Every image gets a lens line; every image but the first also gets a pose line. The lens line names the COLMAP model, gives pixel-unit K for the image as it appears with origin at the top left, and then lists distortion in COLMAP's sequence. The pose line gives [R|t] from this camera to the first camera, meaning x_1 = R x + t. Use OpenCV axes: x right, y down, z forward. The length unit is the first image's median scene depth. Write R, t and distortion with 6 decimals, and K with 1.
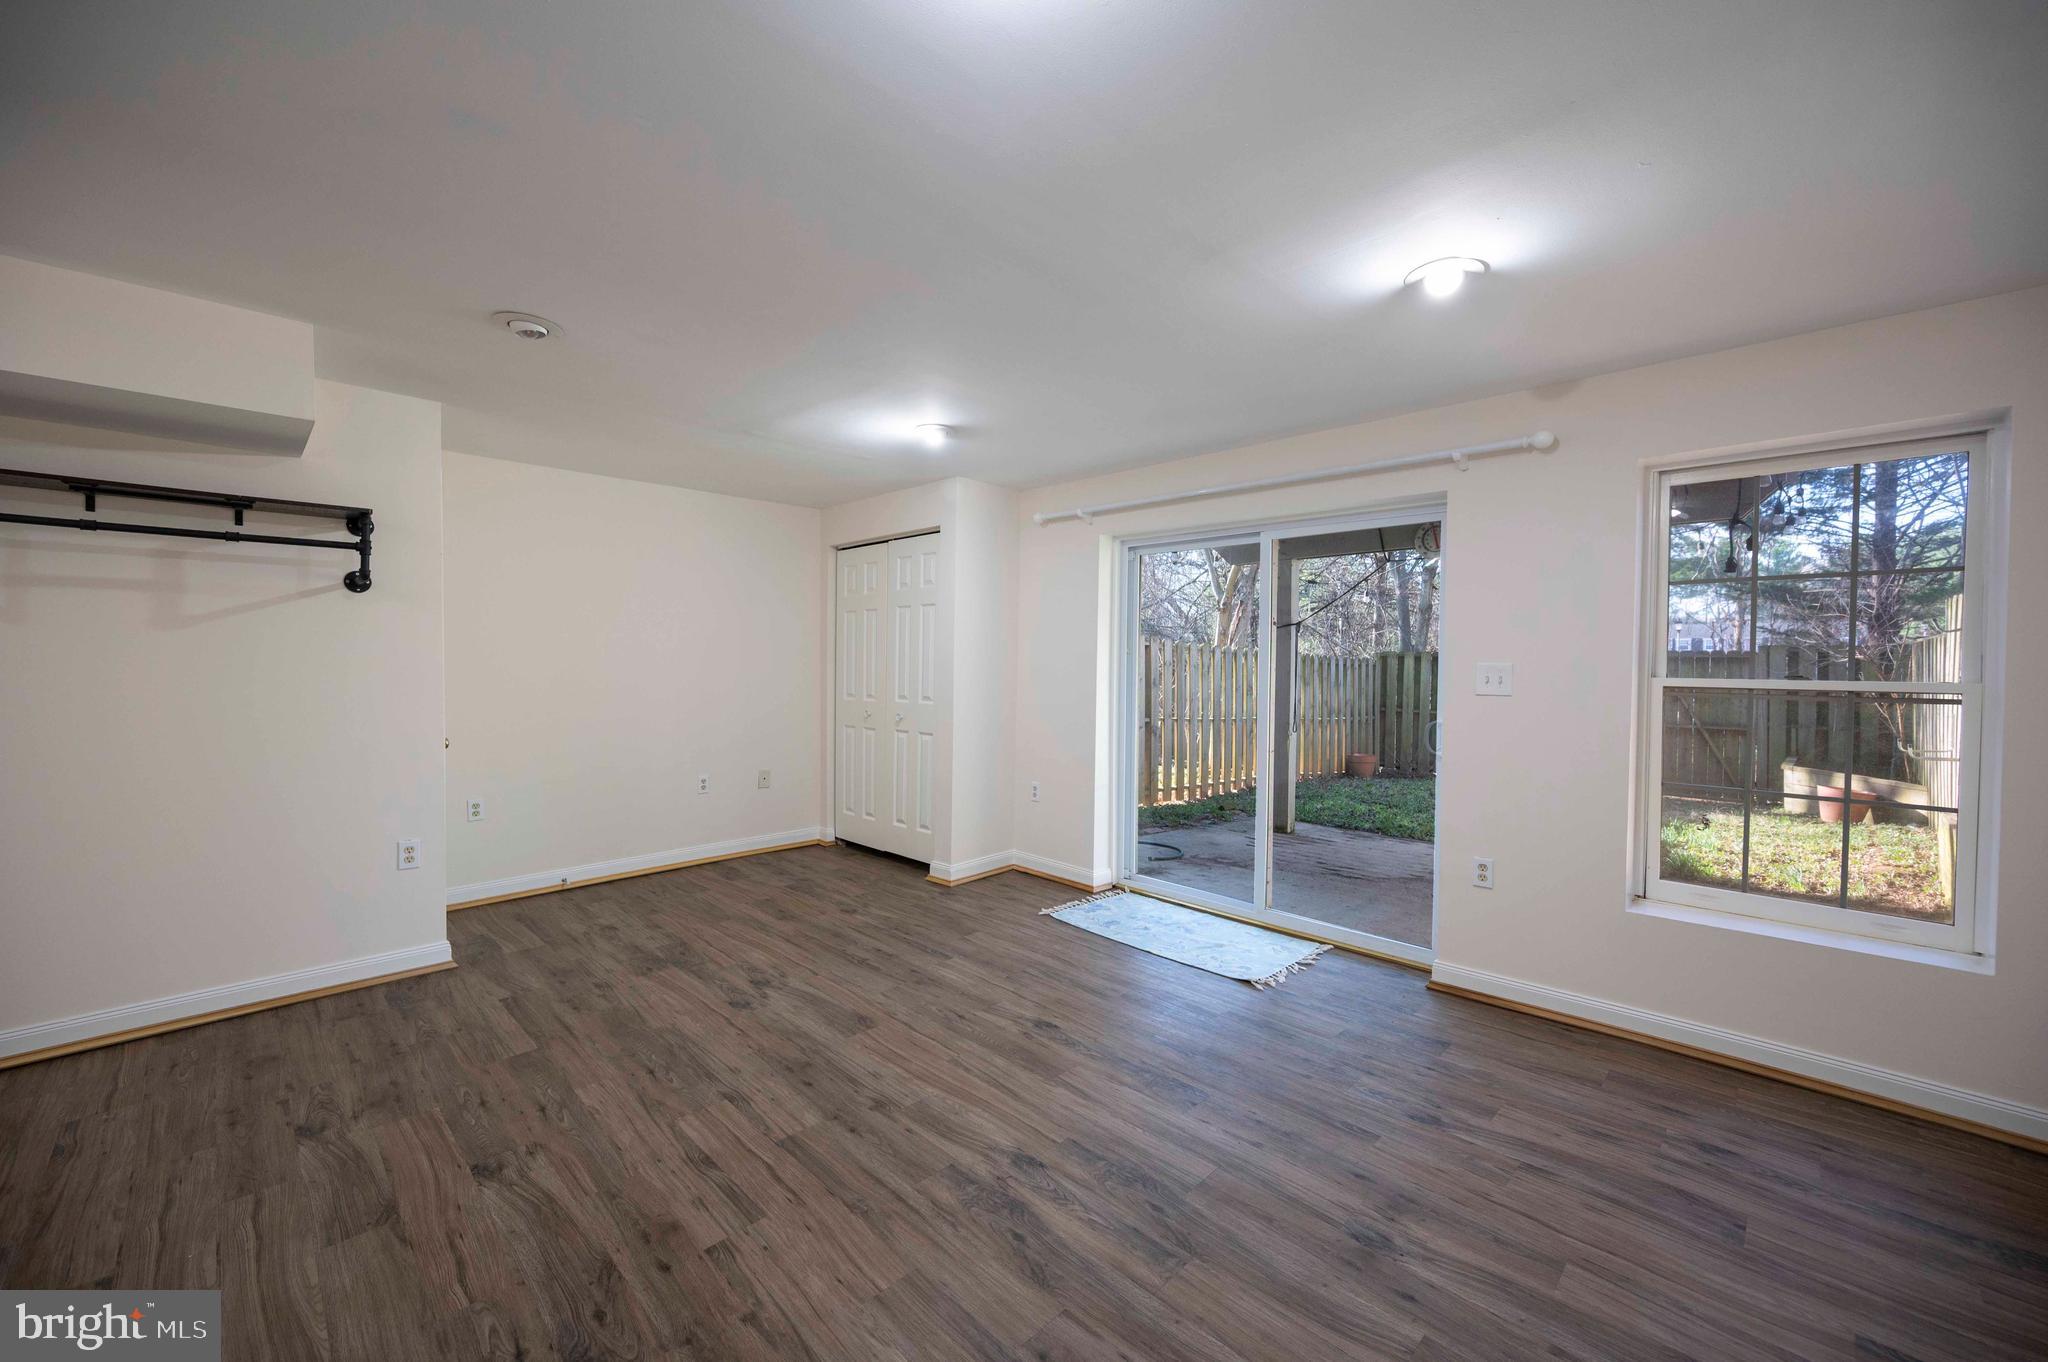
lens RADIAL K [[802.0, 0, 1022.9], [0, 802.0, 672.8], [0, 0, 1]] dist [-0.000424, -0.000598]
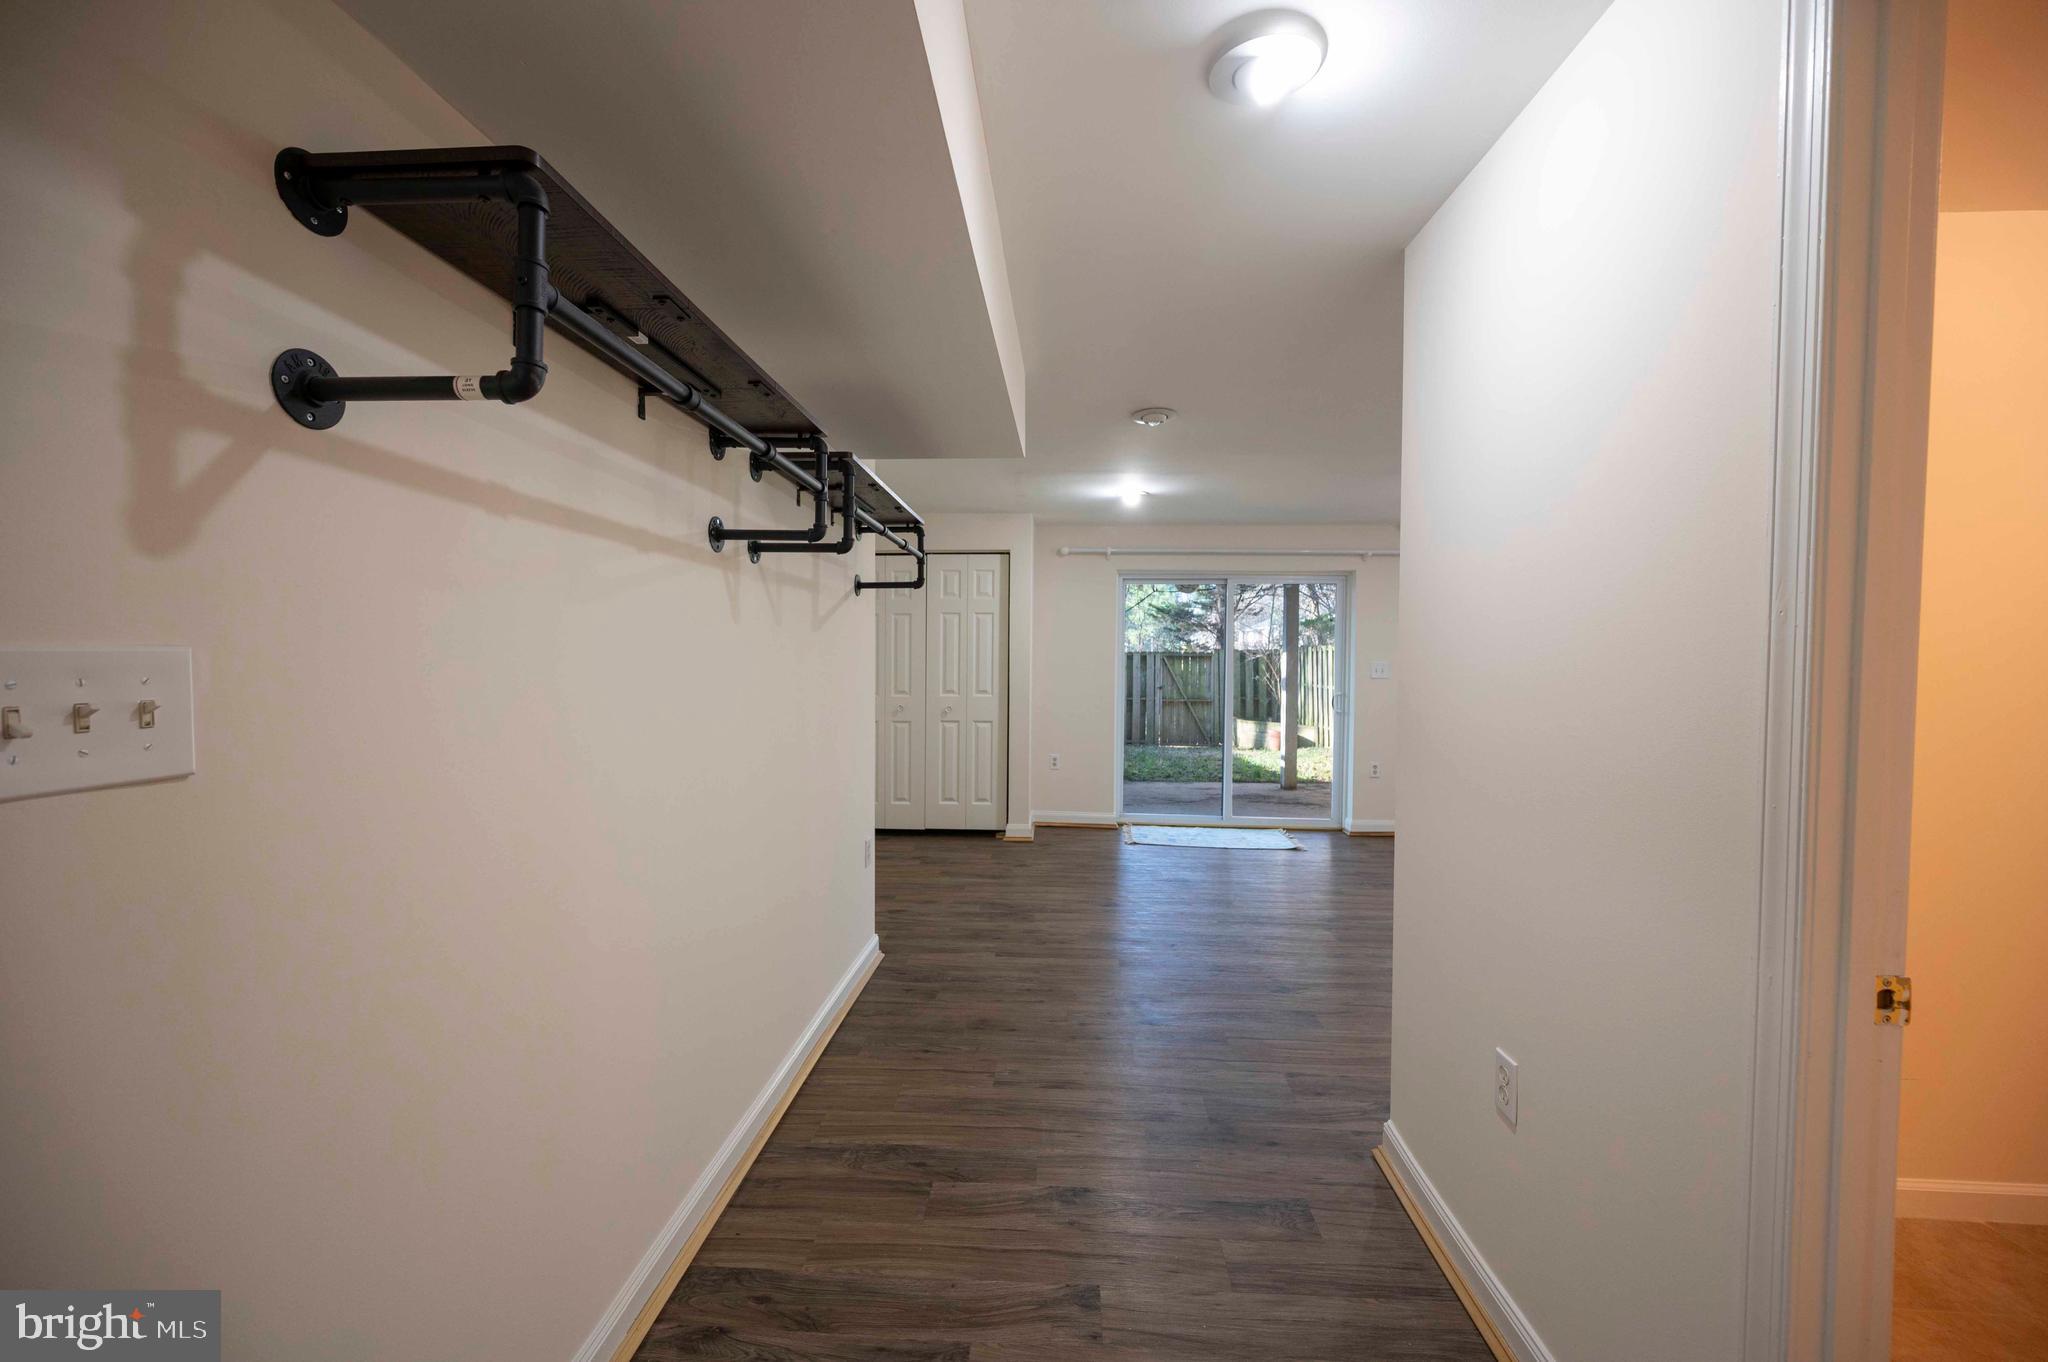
lens RADIAL K [[802.0, 0, 1022.7], [0, 802.0, 670.5], [0, 0, 1]] dist [-0.000424, -0.000598]
pose [[0.752746, -0.009753, 0.658239, -1.360211], [0.007960, 0.999952, 0.005714, -0.009566], [-0.658263, 0.000938, 0.752788, 0.103409]]
